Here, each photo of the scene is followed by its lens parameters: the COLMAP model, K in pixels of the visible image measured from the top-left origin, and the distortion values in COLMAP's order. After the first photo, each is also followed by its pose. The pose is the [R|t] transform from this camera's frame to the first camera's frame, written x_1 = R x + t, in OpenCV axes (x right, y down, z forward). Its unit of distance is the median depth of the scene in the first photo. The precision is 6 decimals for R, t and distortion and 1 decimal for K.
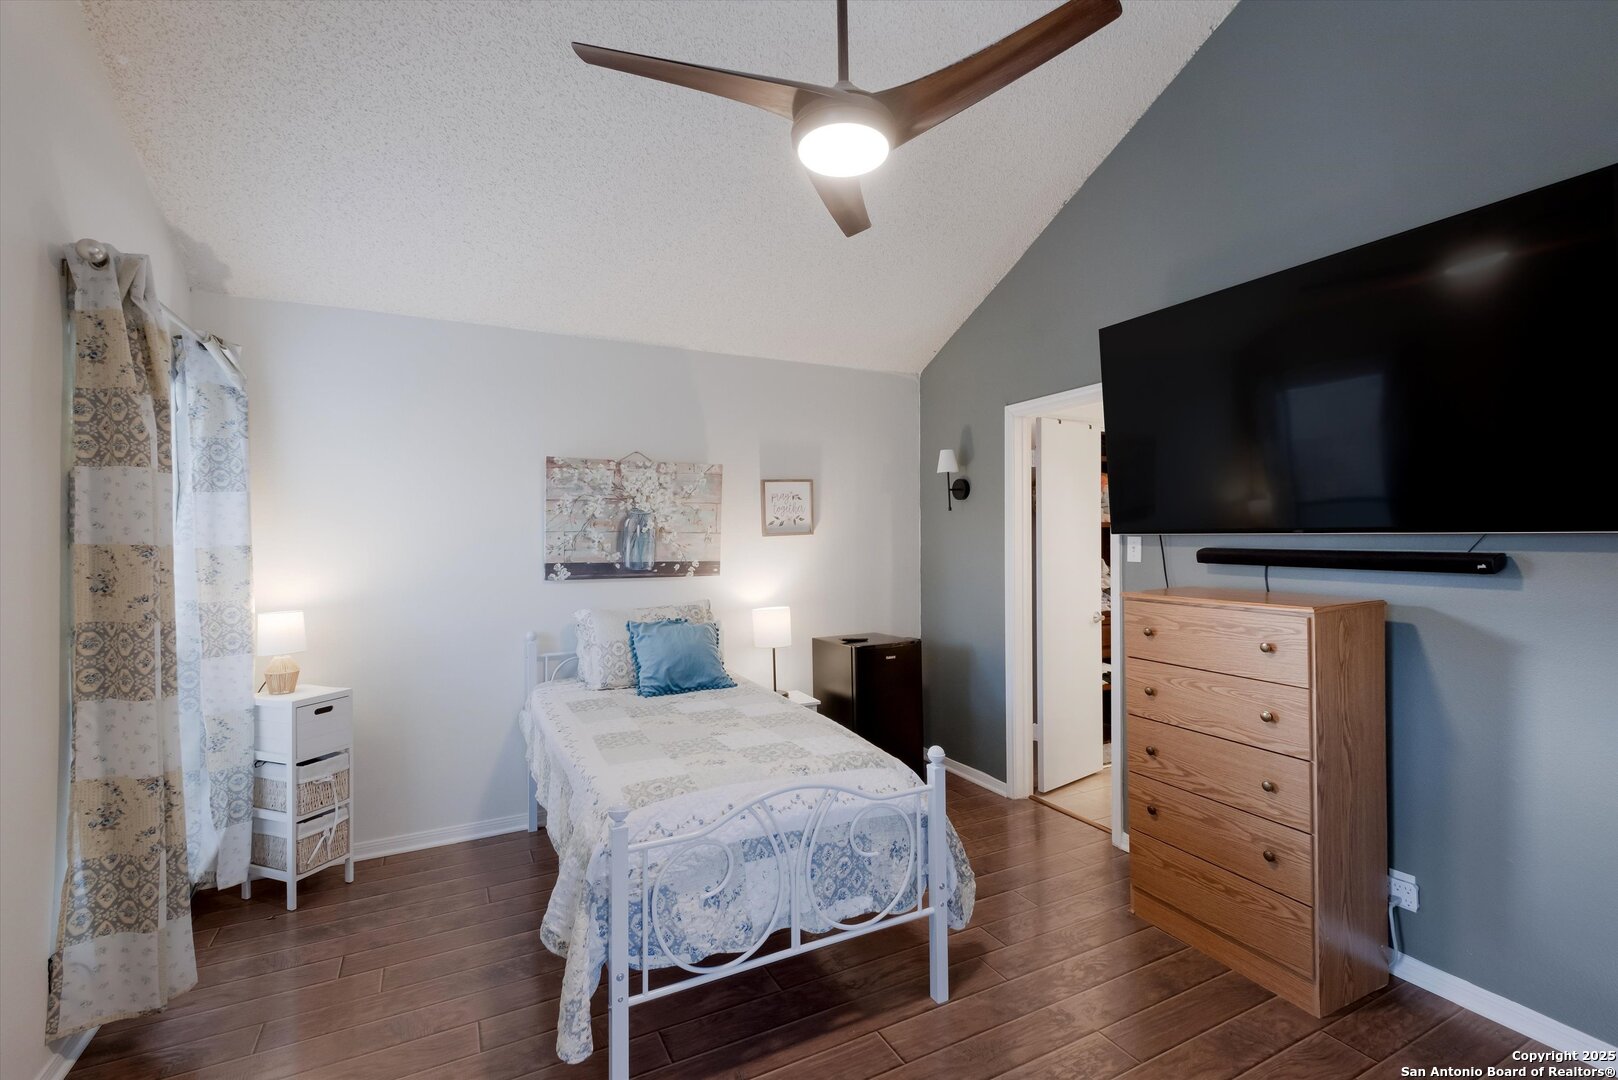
lens RADIAL K [[717.5, 0, 809.6], [0, 717.5, 535.0], [0, 0, 1]] dist [0.007421, -0.000071]
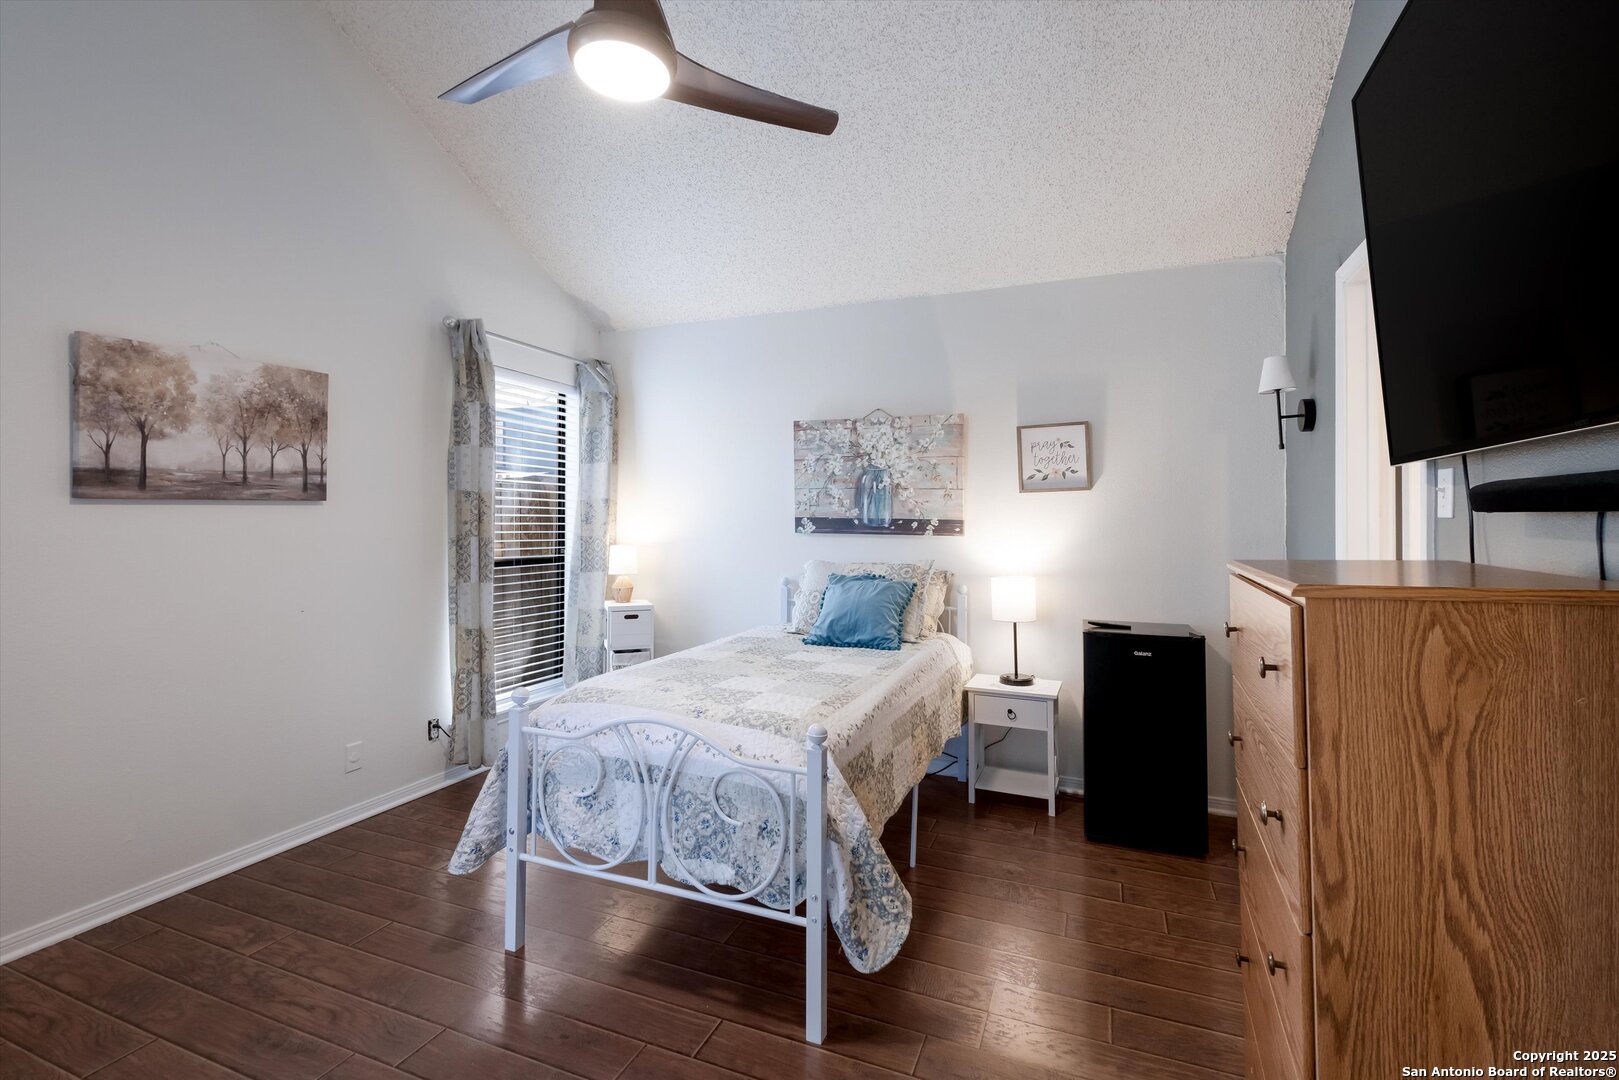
lens RADIAL K [[725.2, 0, 810.6], [0, 725.2, 508.9], [0, 0, 1]] dist [0.001322, -0.000046]
pose [[0.650079, -0.001935, -0.759864, 0.481263], [-0.009649, 0.999895, -0.010801, 0.036805], [0.759805, 0.014354, 0.649992, 0.277540]]
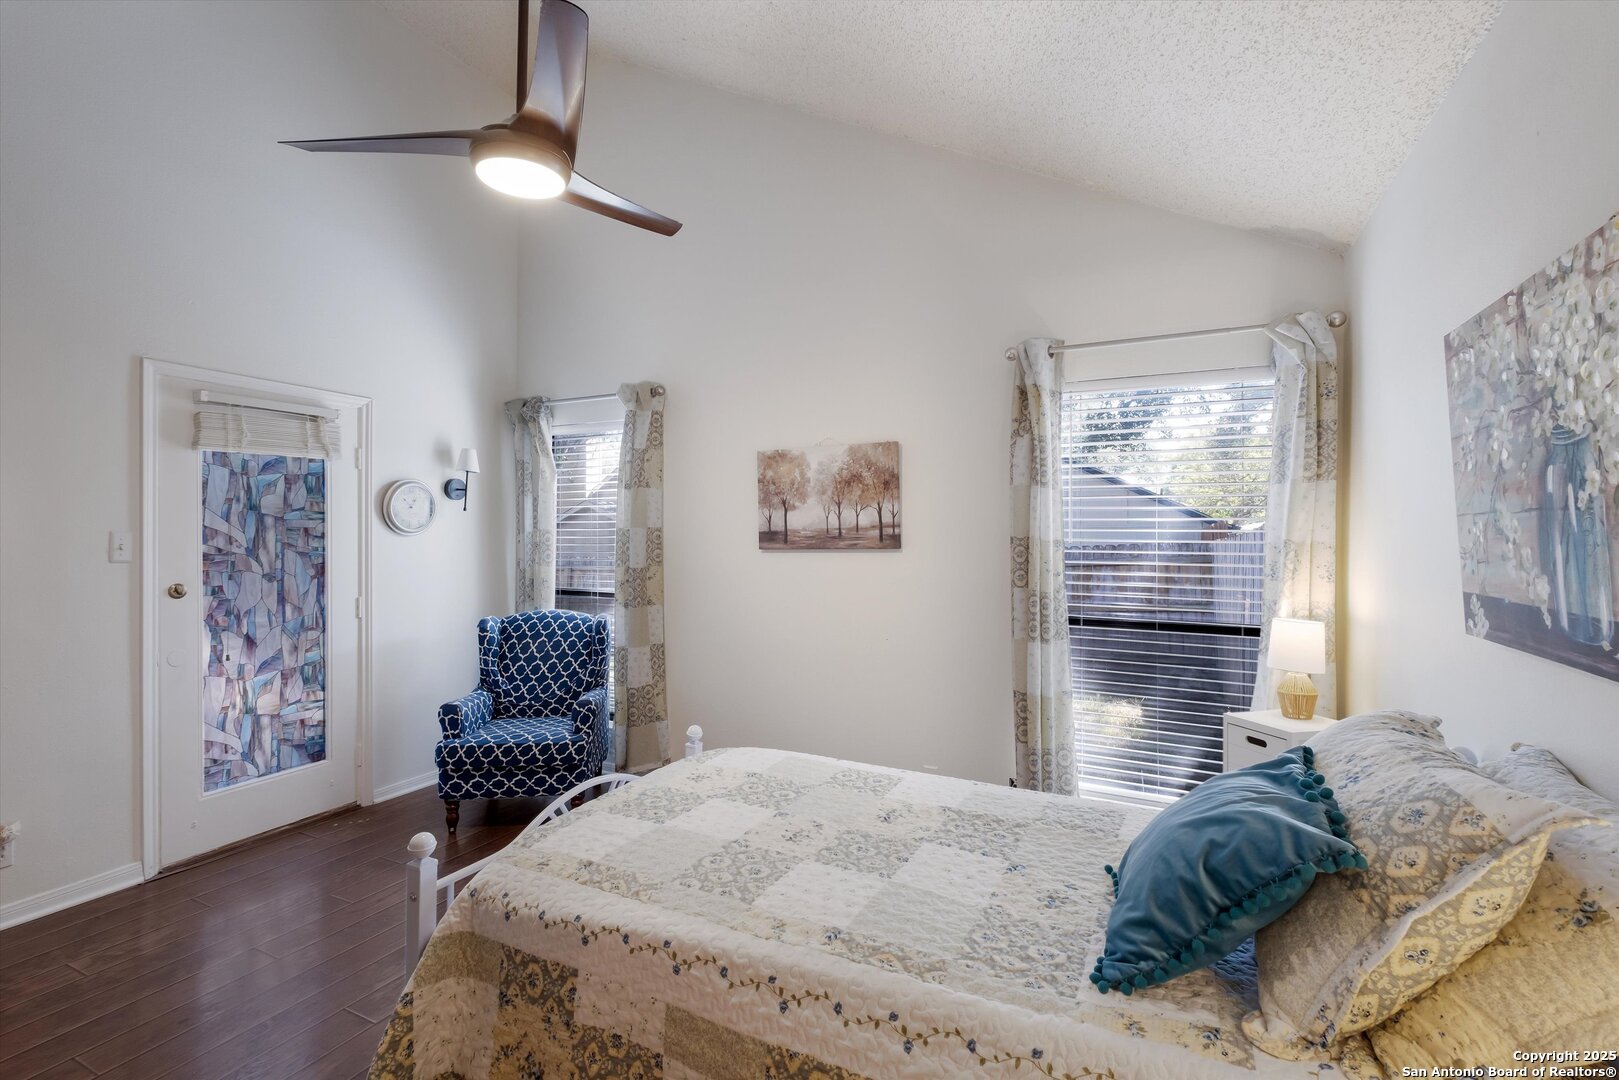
lens RADIAL K [[717.9, 0, 810.1], [0, 717.9, 535.0], [0, 0, 1]] dist [0.007421, -0.000071]
pose [[-0.803742, -0.001011, -0.594976, 0.174914], [-0.001272, 0.999999, 0.000020, 0.006700], [0.594976, 0.000773, -0.803743, 1.067777]]
